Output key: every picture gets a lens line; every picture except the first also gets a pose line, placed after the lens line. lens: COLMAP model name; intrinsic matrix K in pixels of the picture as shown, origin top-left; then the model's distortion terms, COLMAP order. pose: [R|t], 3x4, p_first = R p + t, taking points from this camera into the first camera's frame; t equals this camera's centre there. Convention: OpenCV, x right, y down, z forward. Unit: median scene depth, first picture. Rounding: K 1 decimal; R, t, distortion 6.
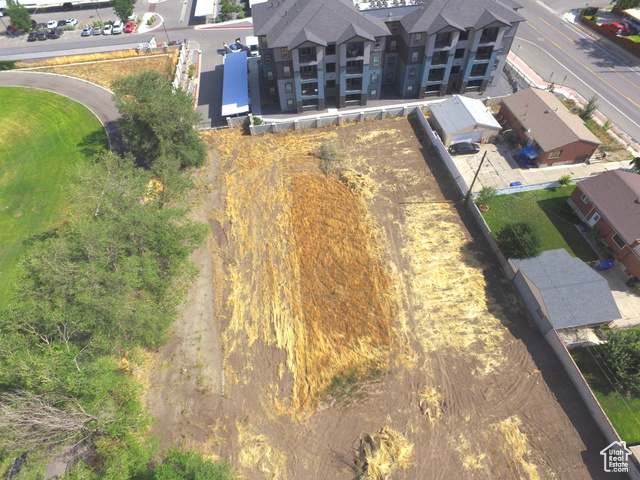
lens RADIAL K [[372.5, 0, 318.9], [0, 372.5, 242.1], [0, 0, 1]] dist [-0.014817, 0.017501]
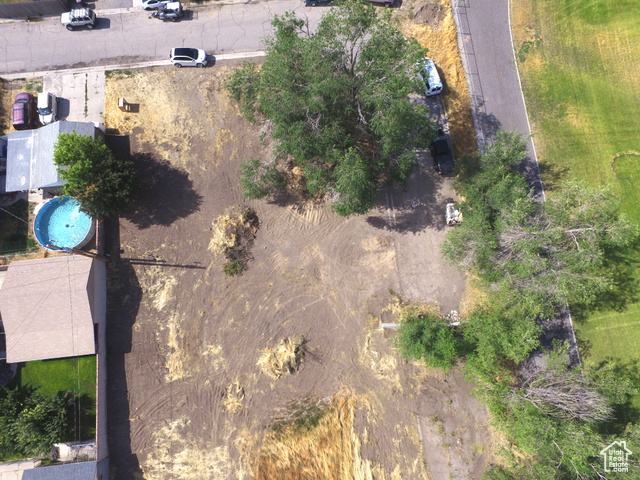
lens RADIAL K [[372.5, 0, 318.9], [0, 372.5, 242.1], [0, 0, 1]] dist [-0.014817, 0.017501]
pose [[-0.997887, -0.034368, 0.055140, -0.008142], [0.064191, -0.652808, 0.754799, -0.093837], [0.010055, 0.756743, 0.653635, -0.101274]]
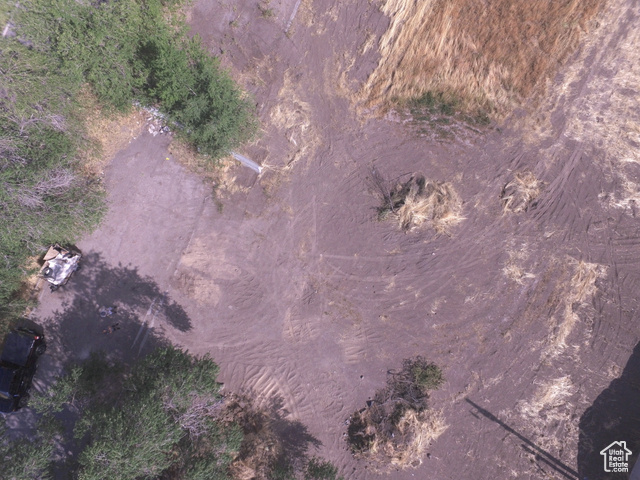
lens RADIAL K [[372.5, 0, 318.9], [0, 372.5, 242.1], [0, 0, 1]] dist [-0.014817, 0.017501]
pose [[0.840644, 0.541582, 0.002694, 0.016808], [-0.423076, 0.653578, 0.627569, 0.178698], [0.338119, -0.528701, 0.778557, 0.215138]]
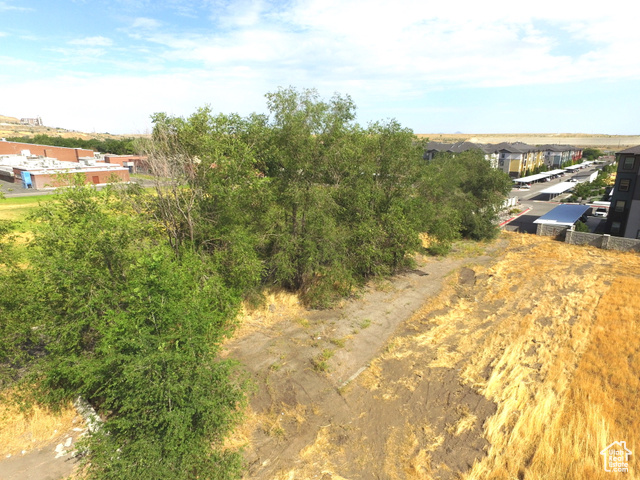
lens RADIAL K [[372.1, 0, 317.6], [0, 372.1, 241.1], [0, 0, 1]] dist [-0.017254, 0.018321]
pose [[0.658999, 0.237538, -0.713650, 0.037257], [-0.607496, 0.727533, -0.318816, 0.403043], [0.443473, 0.643639, 0.623747, 0.485785]]
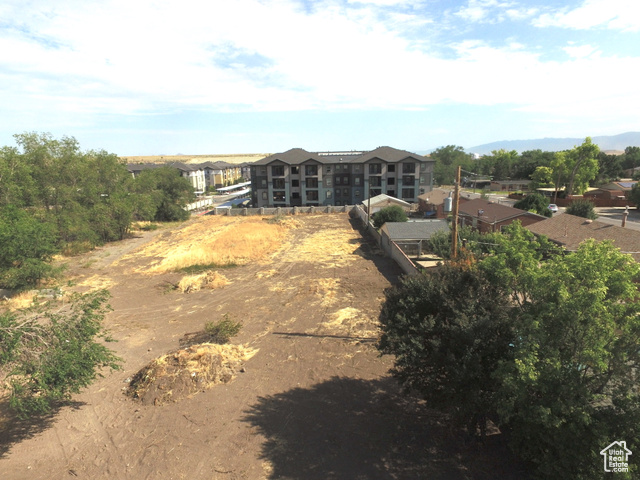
lens RADIAL K [[372.1, 0, 317.6], [0, 372.1, 241.1], [0, 0, 1]] dist [-0.017254, 0.018321]
pose [[0.988009, 0.049335, -0.146302, 0.524134], [-0.130172, 0.775734, -0.617489, 0.877866], [0.083027, 0.629129, 0.772854, 0.100542]]
